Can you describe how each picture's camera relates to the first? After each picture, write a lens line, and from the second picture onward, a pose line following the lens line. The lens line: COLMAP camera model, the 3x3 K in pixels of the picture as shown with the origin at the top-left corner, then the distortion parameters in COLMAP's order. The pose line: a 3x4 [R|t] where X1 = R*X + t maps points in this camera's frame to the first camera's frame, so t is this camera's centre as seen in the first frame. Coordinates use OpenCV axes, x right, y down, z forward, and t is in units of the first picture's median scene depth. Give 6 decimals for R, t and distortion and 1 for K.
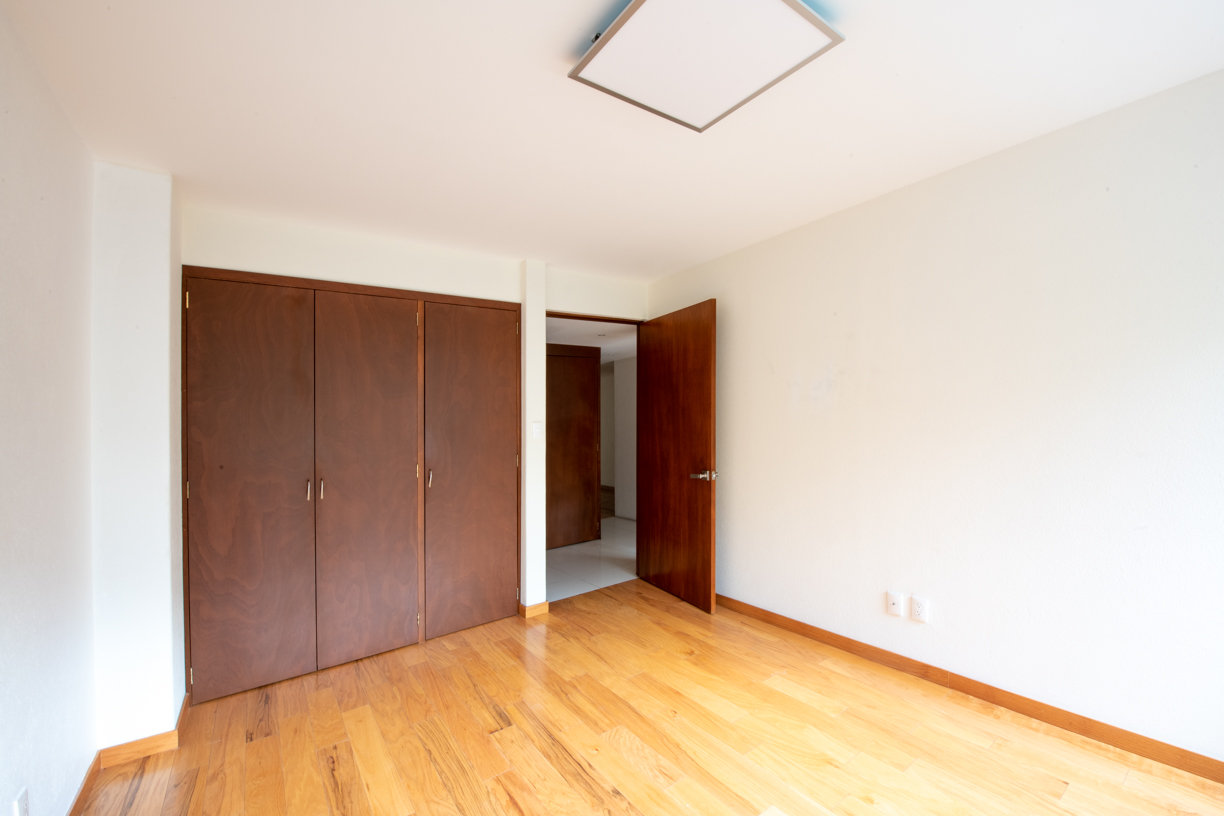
lens RADIAL K [[508.1, 0, 626.5], [0, 508.1, 459.6], [0, 0, 1]] dist [0.001388, -0.009209]
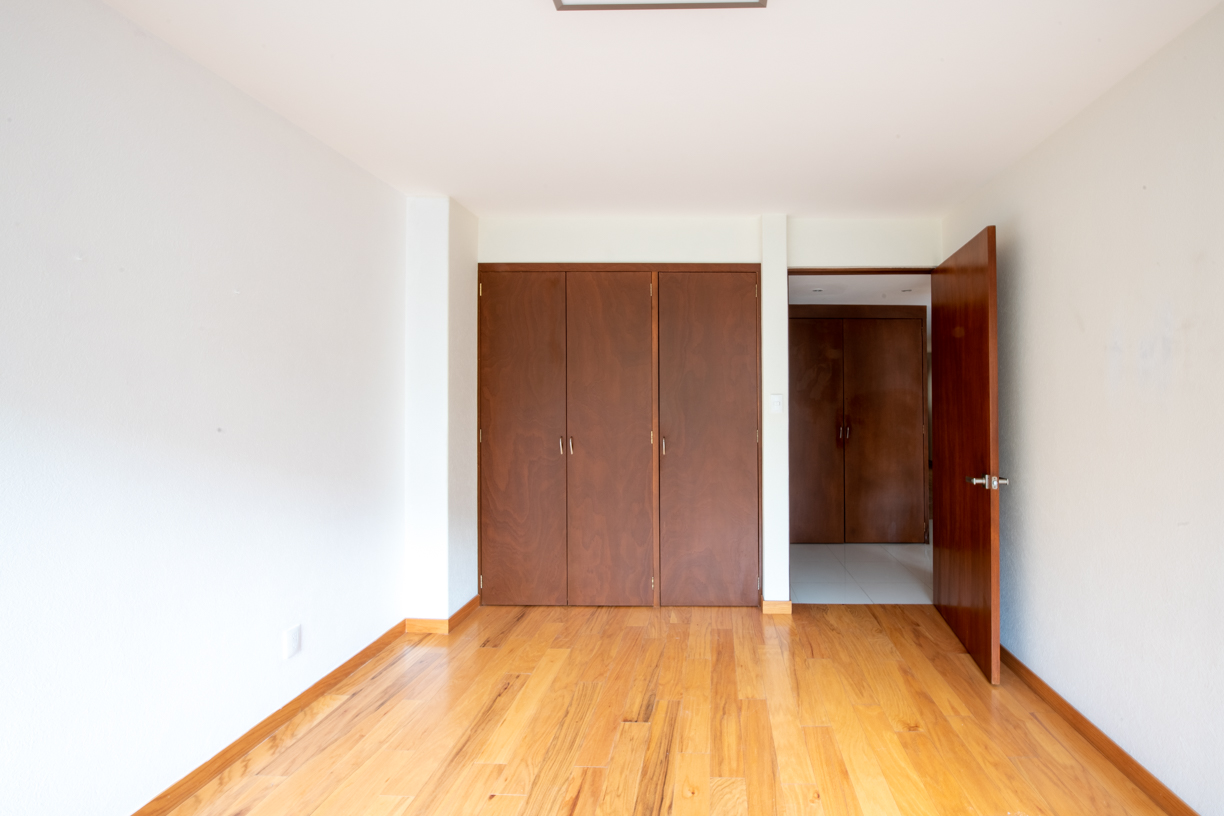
lens RADIAL K [[534.1, 0, 703.2], [0, 534.1, 409.2], [0, 0, 1]] dist [-0.003694, -0.006917]
pose [[0.791043, 0.056292, -0.609165, 0.337427], [-0.080903, 0.996638, -0.012960, -0.030022], [0.606387, 0.059535, 0.792938, 0.217603]]
